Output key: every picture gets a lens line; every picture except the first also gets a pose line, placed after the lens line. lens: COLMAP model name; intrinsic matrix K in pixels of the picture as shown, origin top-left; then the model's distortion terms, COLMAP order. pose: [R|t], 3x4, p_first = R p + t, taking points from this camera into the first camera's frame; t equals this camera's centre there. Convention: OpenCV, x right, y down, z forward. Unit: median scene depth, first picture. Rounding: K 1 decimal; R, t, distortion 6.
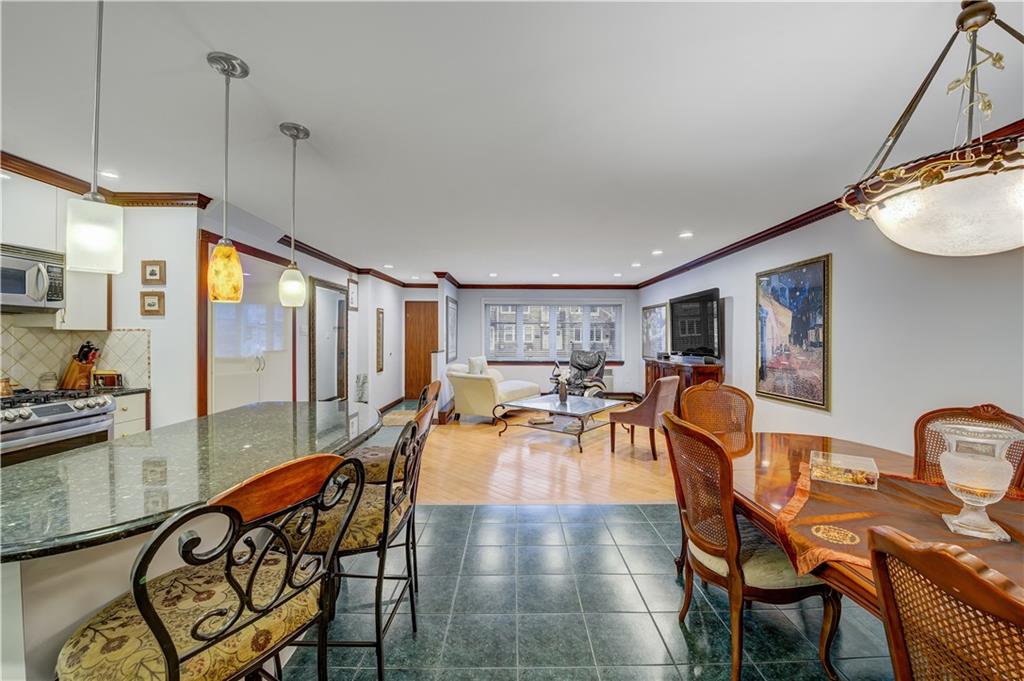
lens RADIAL K [[413.9, 0, 512.4], [0, 413.9, 340.7], [0, 0, 1]] dist [-0.014179, -0.000471]
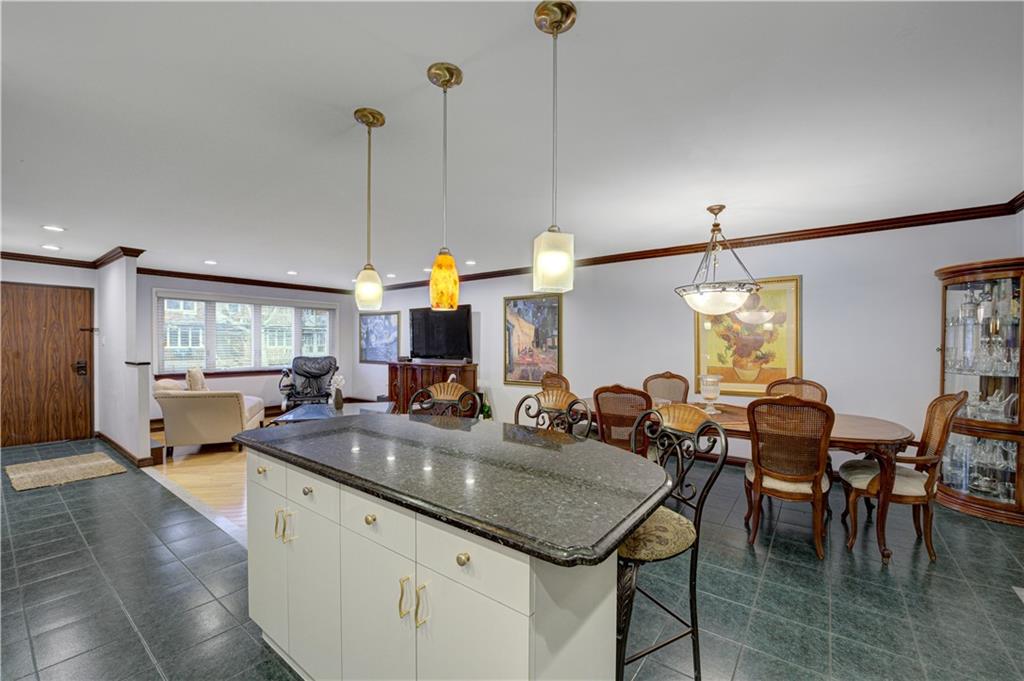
lens RADIAL K [[427.9, 0, 517.1], [0, 427.9, 341.7], [0, 0, 1]] dist [0.003802, -0.000594]
pose [[0.597069, 0.001477, 0.802189, -0.591436], [0.005022, 0.999972, -0.005580, -0.003343], [-0.802174, 0.007360, 0.597045, 0.093877]]
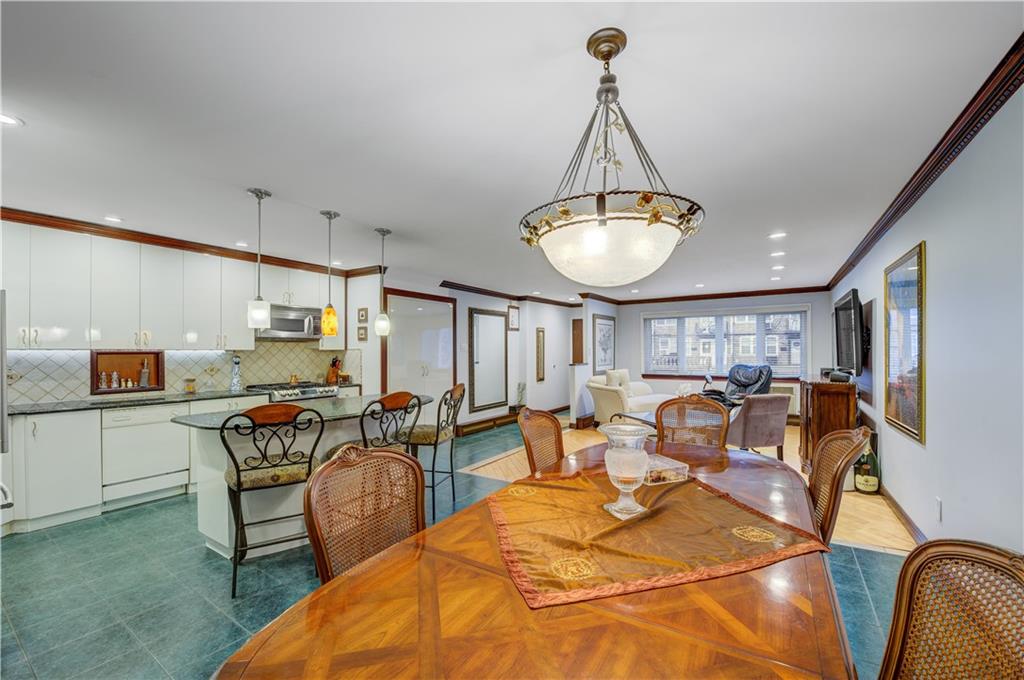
lens RADIAL K [[413.9, 0, 506.4], [0, 413.9, 348.8], [0, 0, 1]] dist [-0.014179, -0.000471]
pose [[0.831982, -0.012407, -0.554664, 0.440697], [0.004754, 0.999873, -0.015236, 0.000122], [0.554782, 0.010039, 0.831935, -0.067424]]
